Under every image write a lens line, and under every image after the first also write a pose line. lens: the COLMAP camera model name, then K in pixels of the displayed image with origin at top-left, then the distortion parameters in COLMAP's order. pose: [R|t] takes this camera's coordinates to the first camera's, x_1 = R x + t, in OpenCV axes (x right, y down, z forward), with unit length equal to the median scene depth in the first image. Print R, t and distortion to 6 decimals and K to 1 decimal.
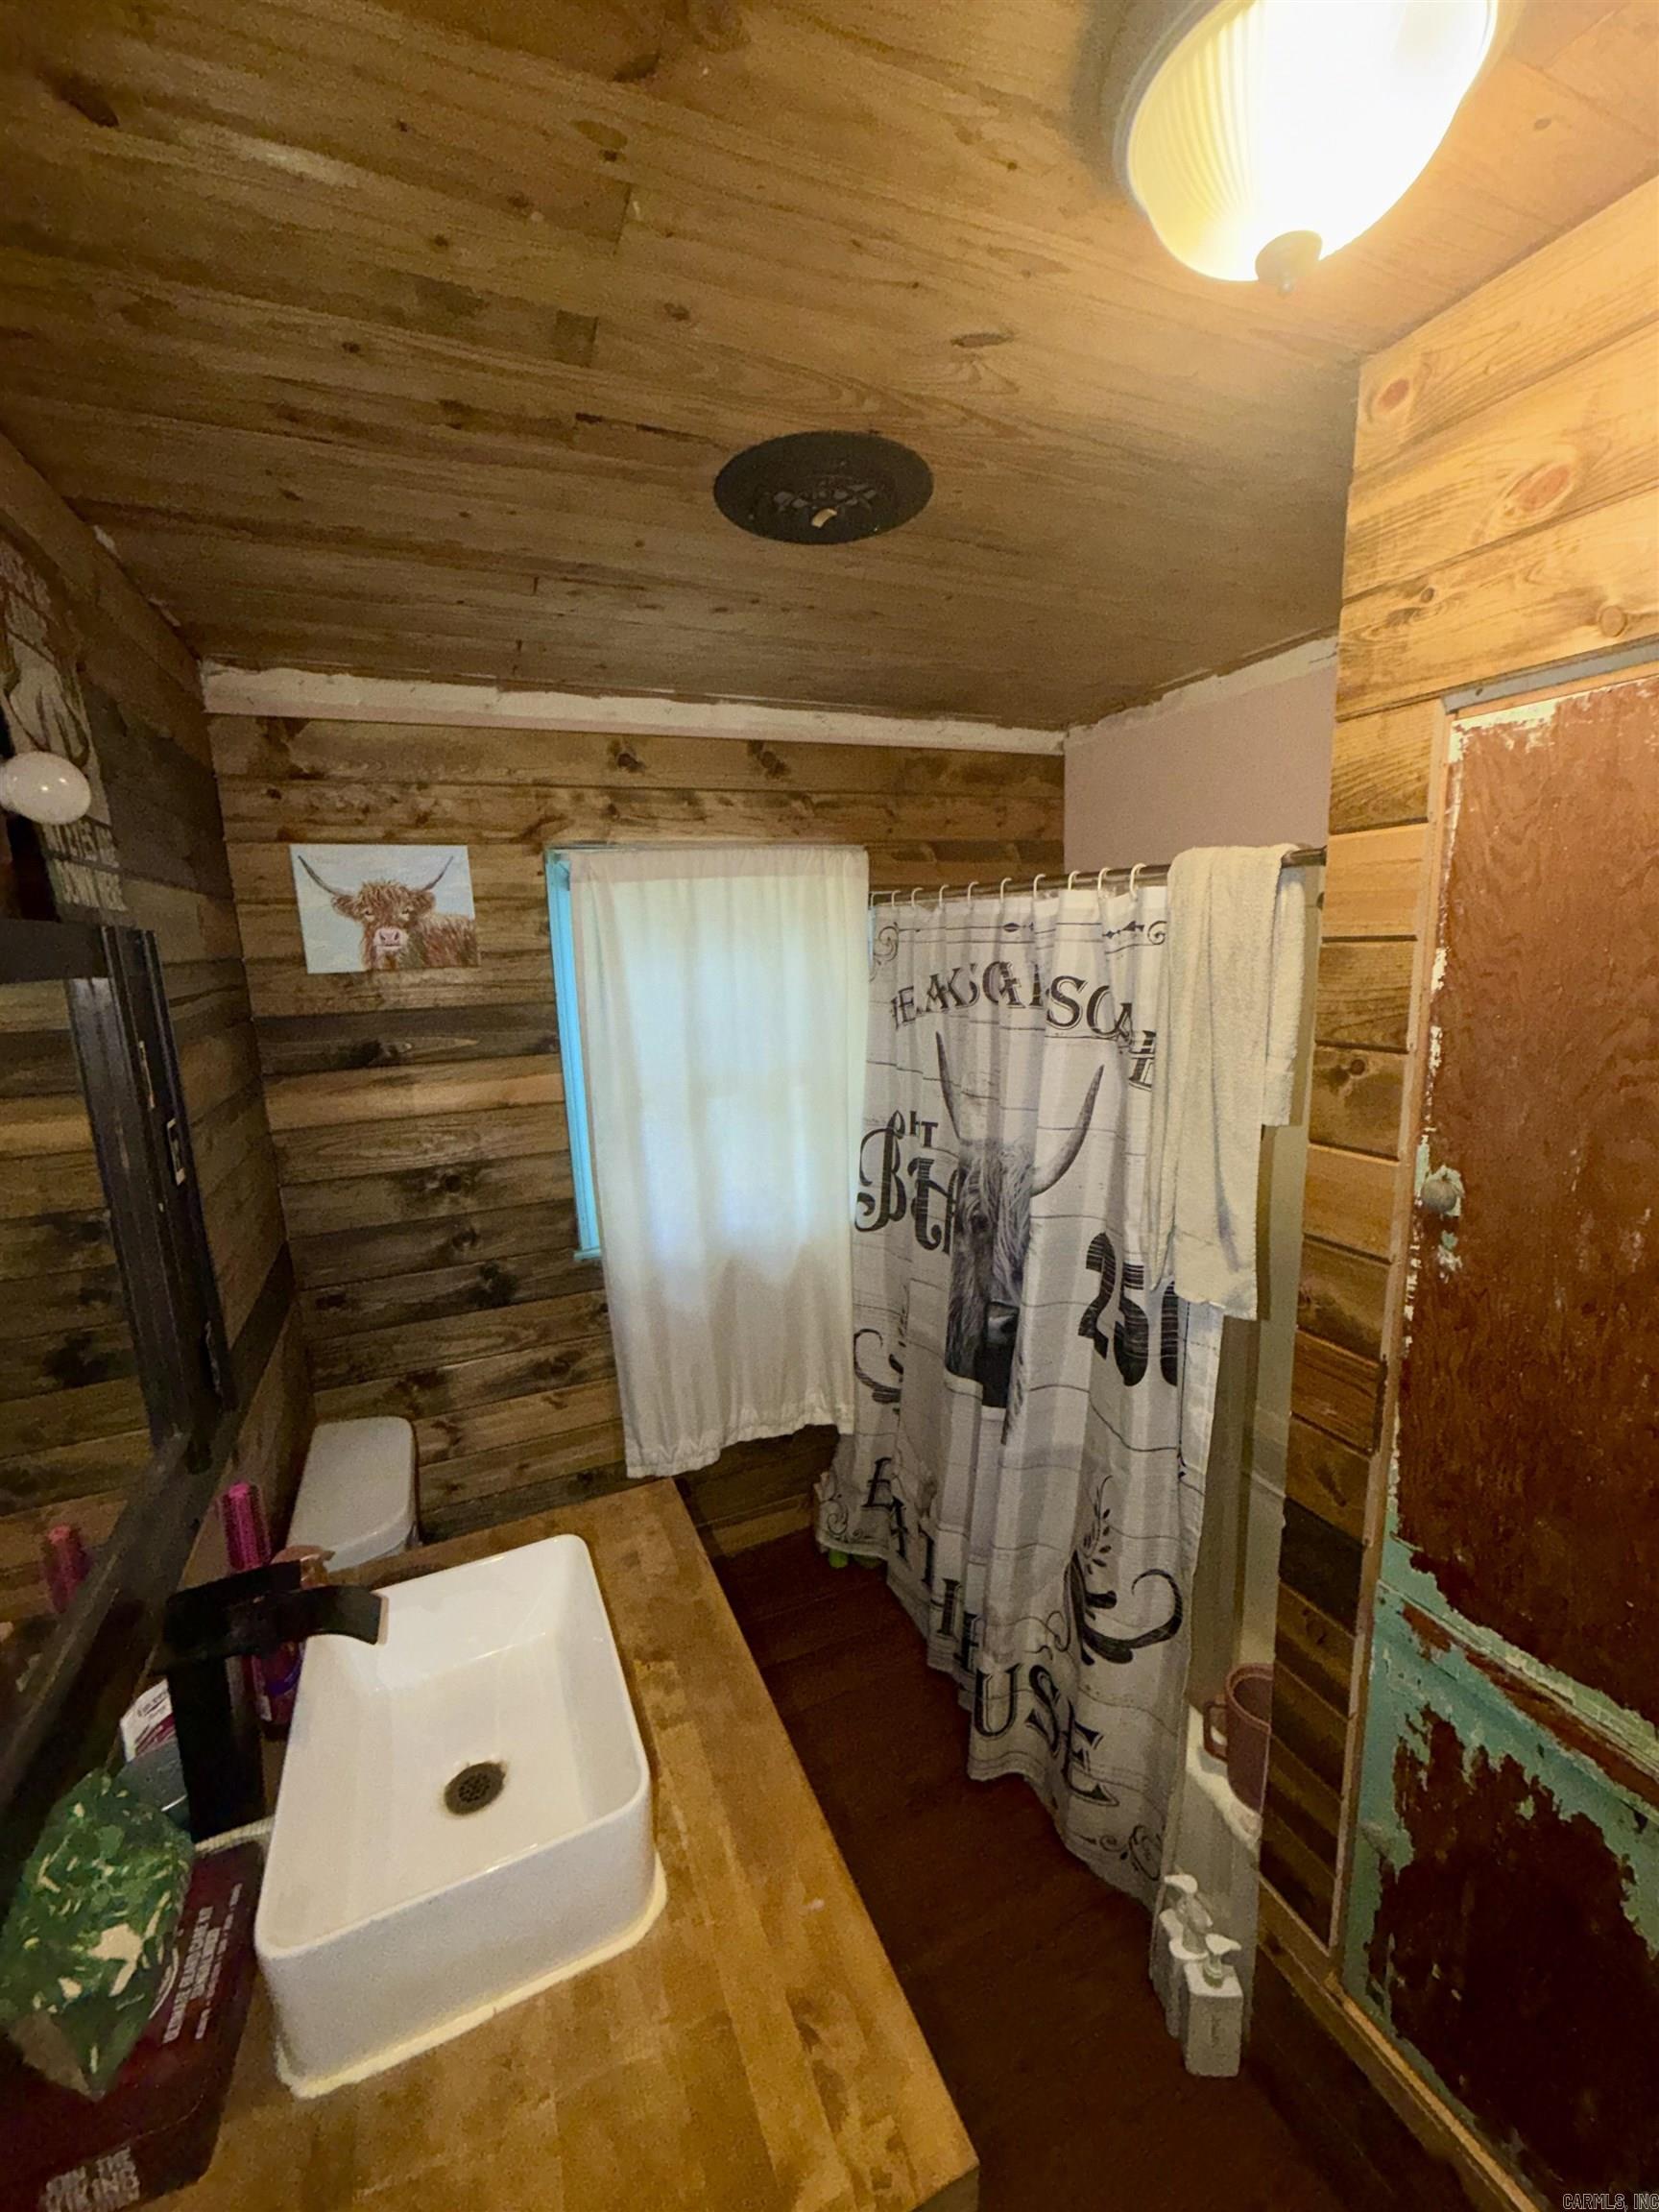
lens RADIAL K [[876.7, 0, 828.3], [0, 876.7, 1101.5], [0, 0, 1]] dist [-0.000820, 0.000126]
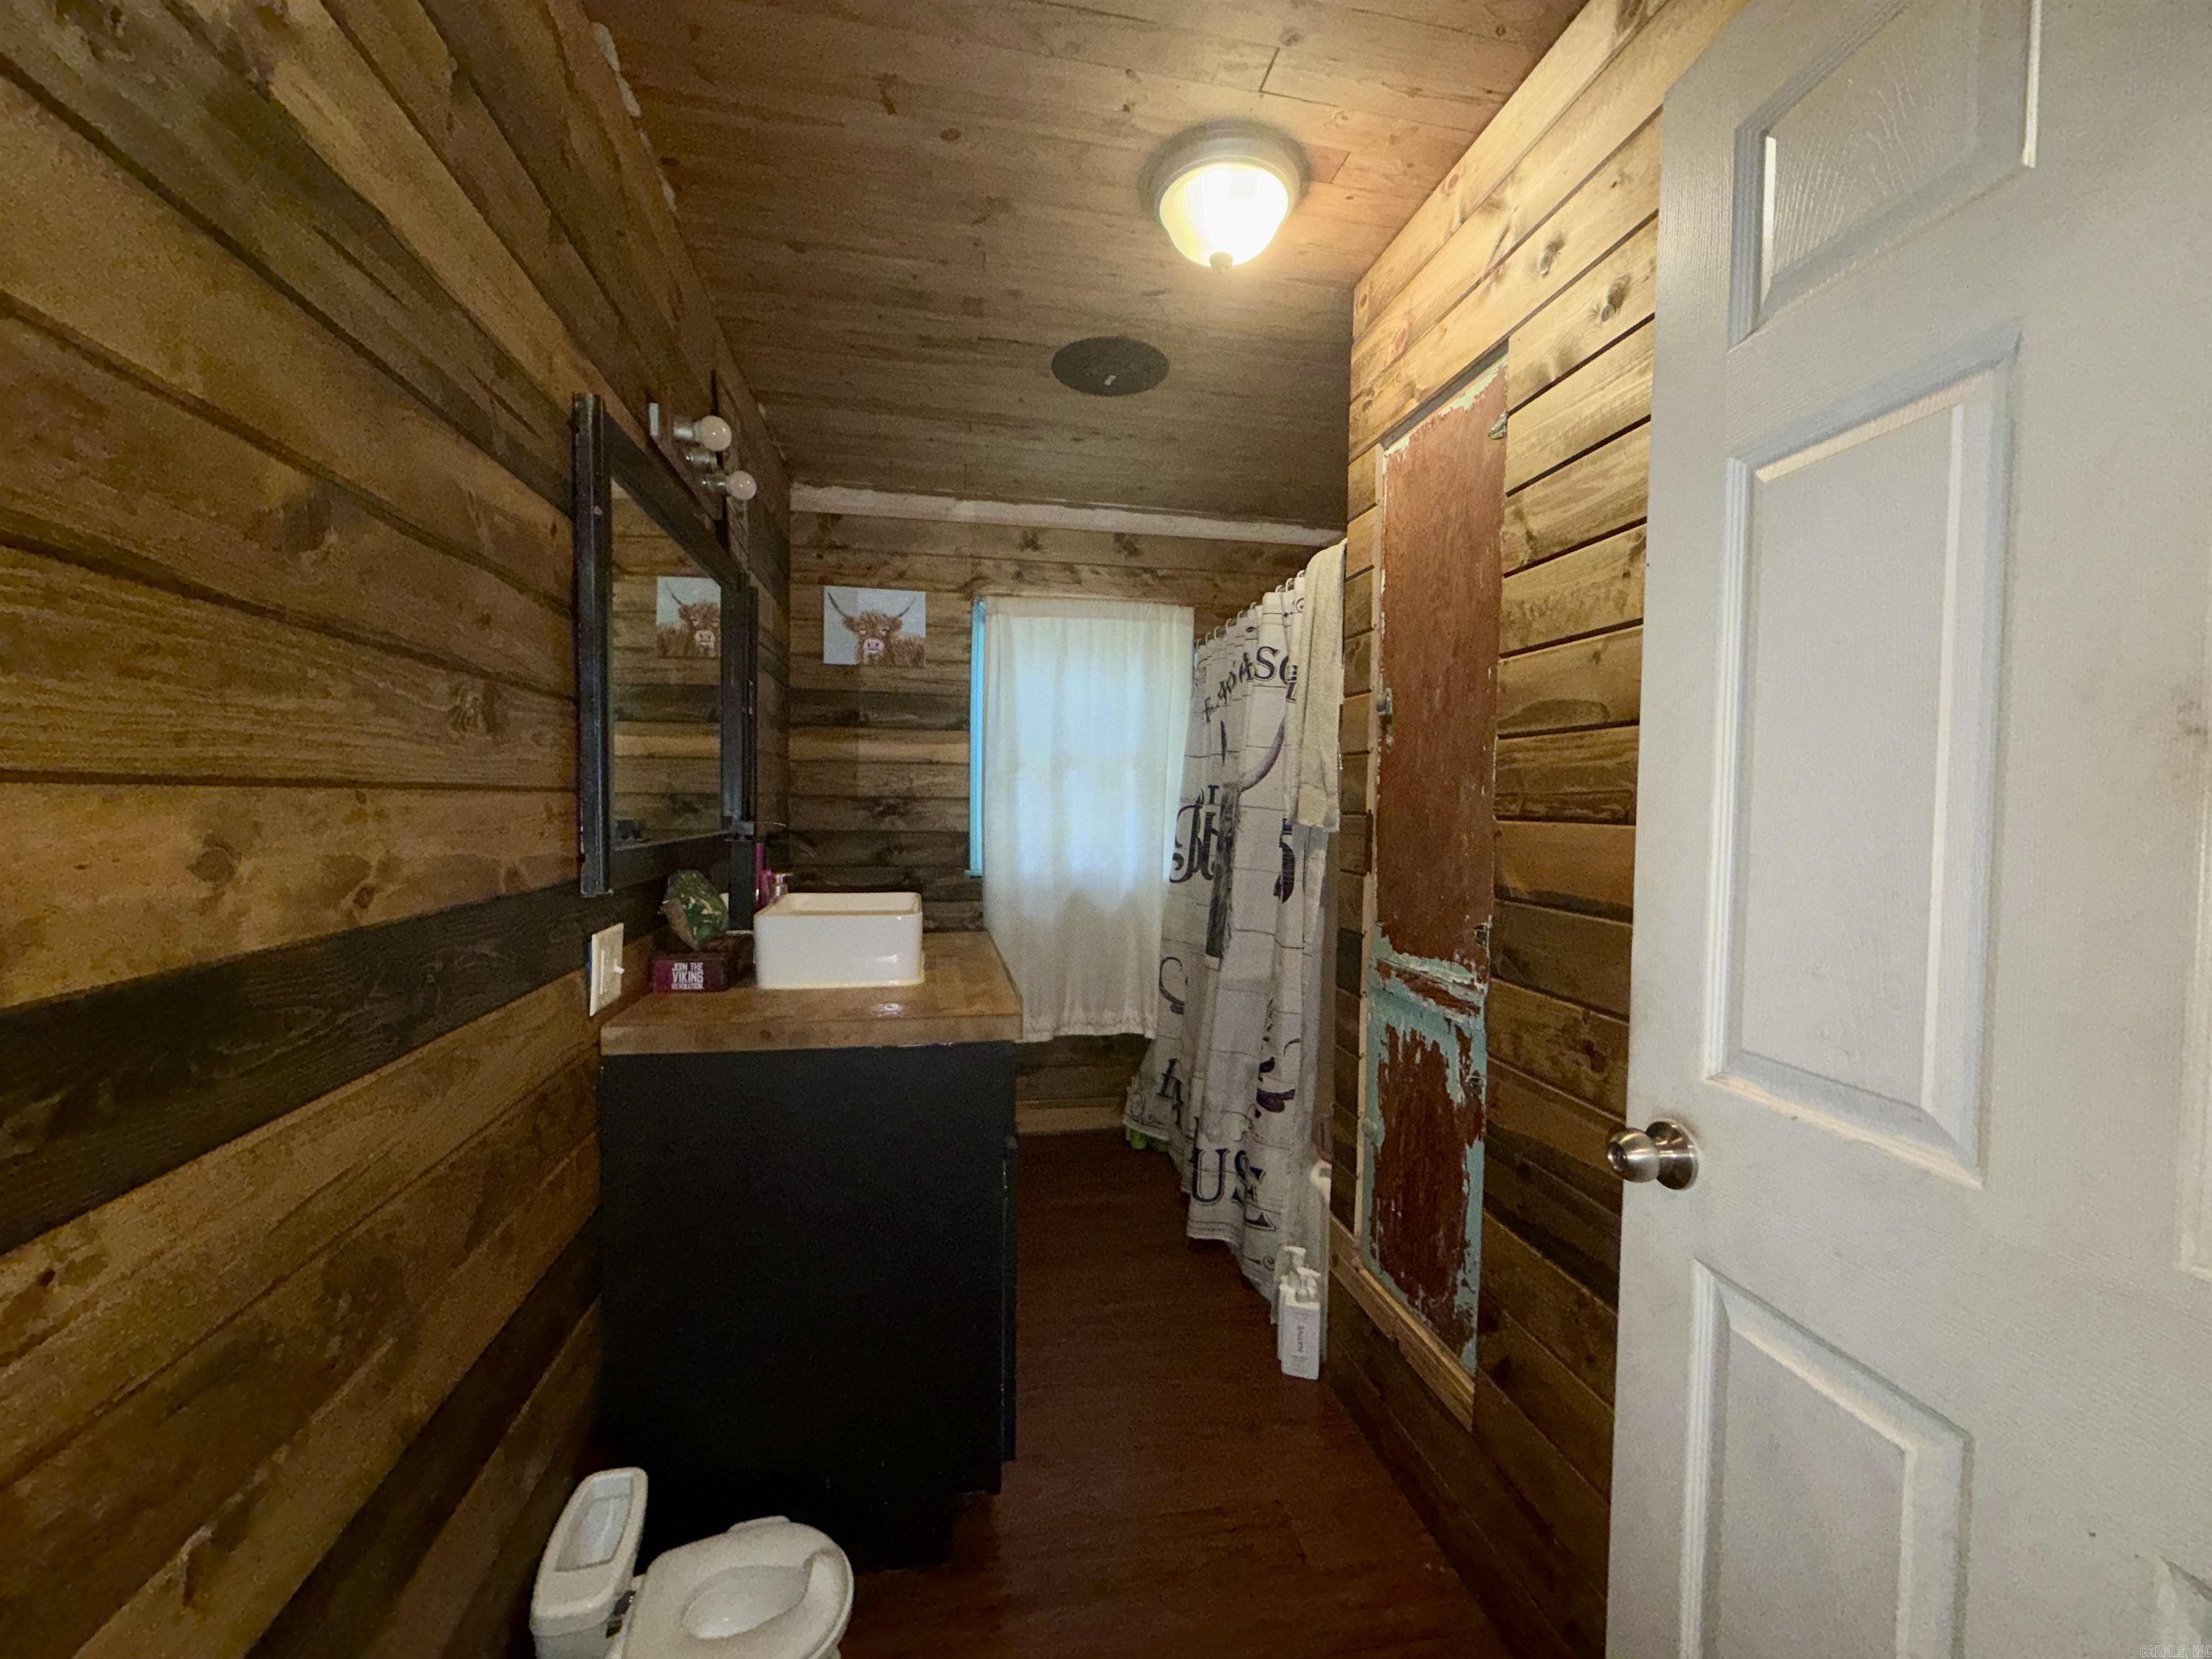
lens RADIAL K [[876.7, 0, 1102.6], [0, 876.7, 830.0], [0, 0, 1]] dist [-0.000820, 0.000126]
pose [[0.974481, 0.057861, -0.216883, 0.271091], [-0.089990, 0.985865, -0.141323, 0.332059], [0.205641, 0.157234, 0.965914, -0.399764]]
